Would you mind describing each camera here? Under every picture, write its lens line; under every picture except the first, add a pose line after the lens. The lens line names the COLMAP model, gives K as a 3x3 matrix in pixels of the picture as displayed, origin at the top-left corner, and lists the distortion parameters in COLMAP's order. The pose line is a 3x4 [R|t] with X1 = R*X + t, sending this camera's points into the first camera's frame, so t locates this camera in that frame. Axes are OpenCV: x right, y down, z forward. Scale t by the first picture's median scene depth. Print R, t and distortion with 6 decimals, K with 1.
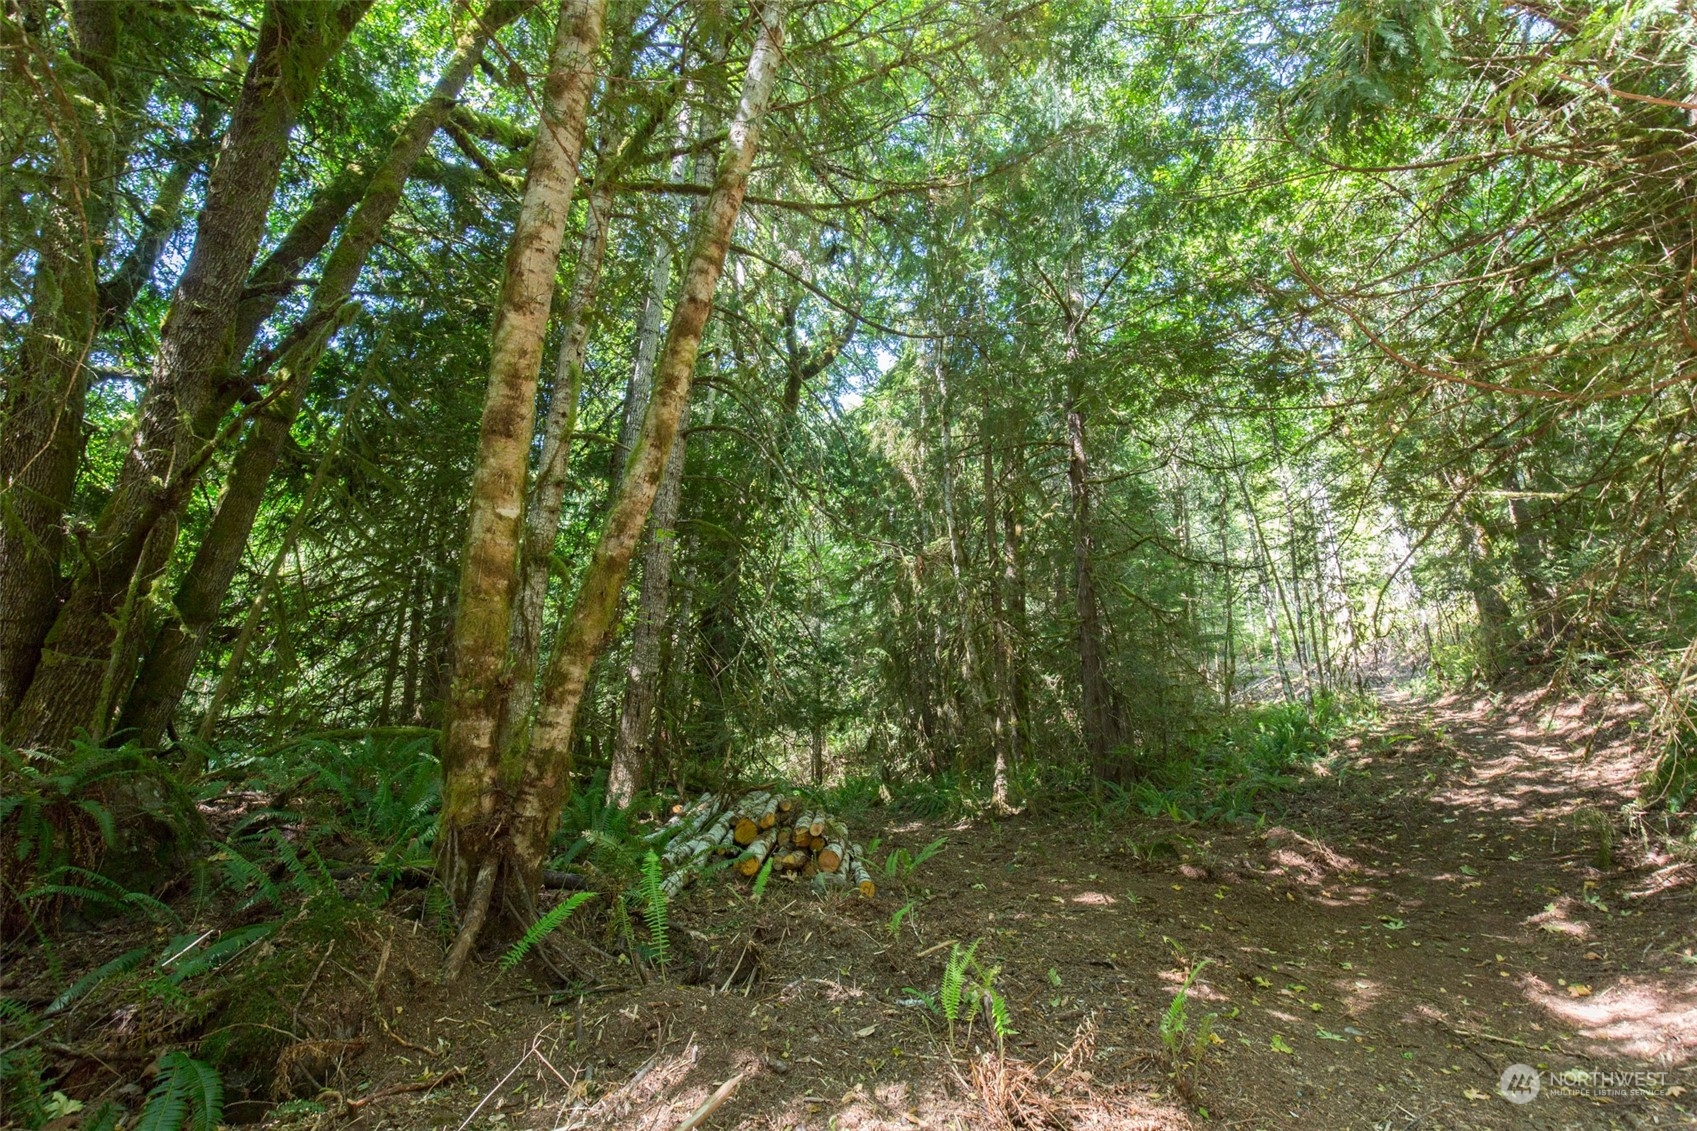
lens RADIAL K [[766.3, 0, 845.6], [0, 766.3, 549.6], [0, 0, 1]] dist [0.030555, -0.017903]
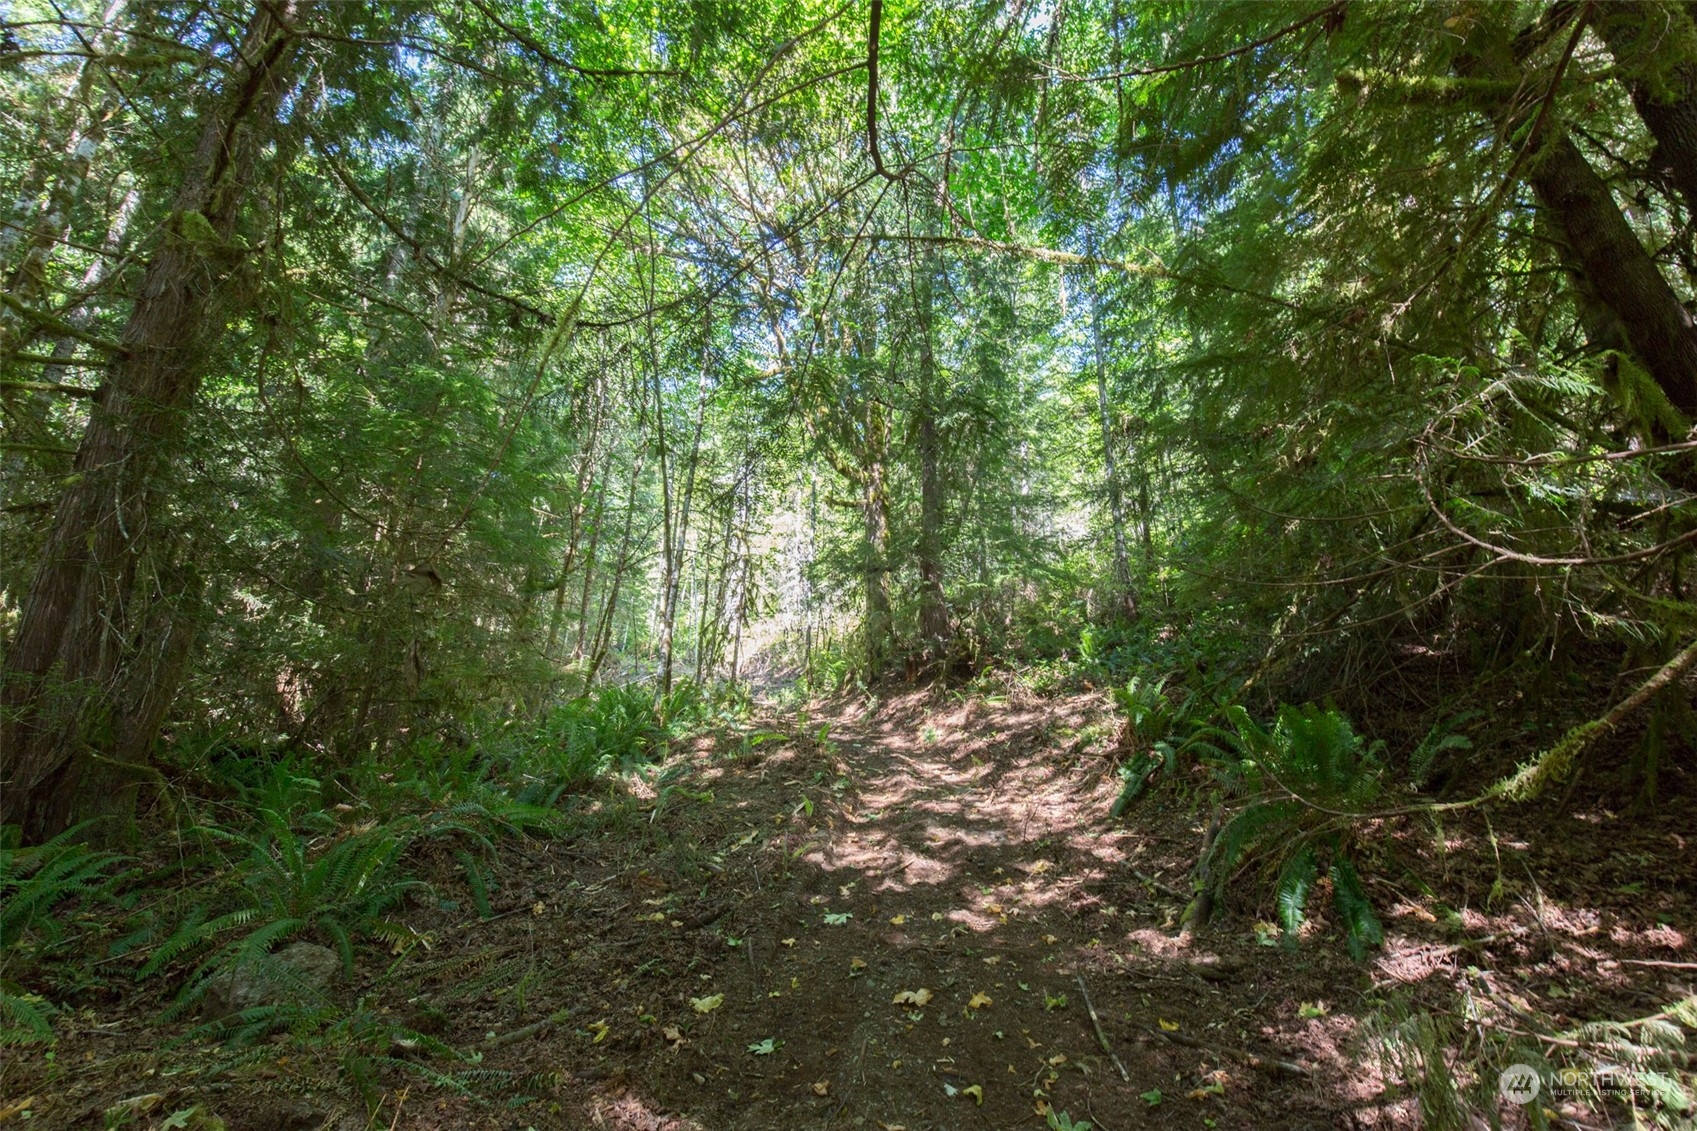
lens RADIAL K [[766.3, 0, 845.6], [0, 766.3, 549.6], [0, 0, 1]] dist [0.030555, -0.017903]
pose [[0.746293, 0.223739, 0.626888, 0.329172], [-0.219460, 0.971859, -0.085599, 0.130461], [-0.628398, -0.073695, 0.774393, 0.478024]]
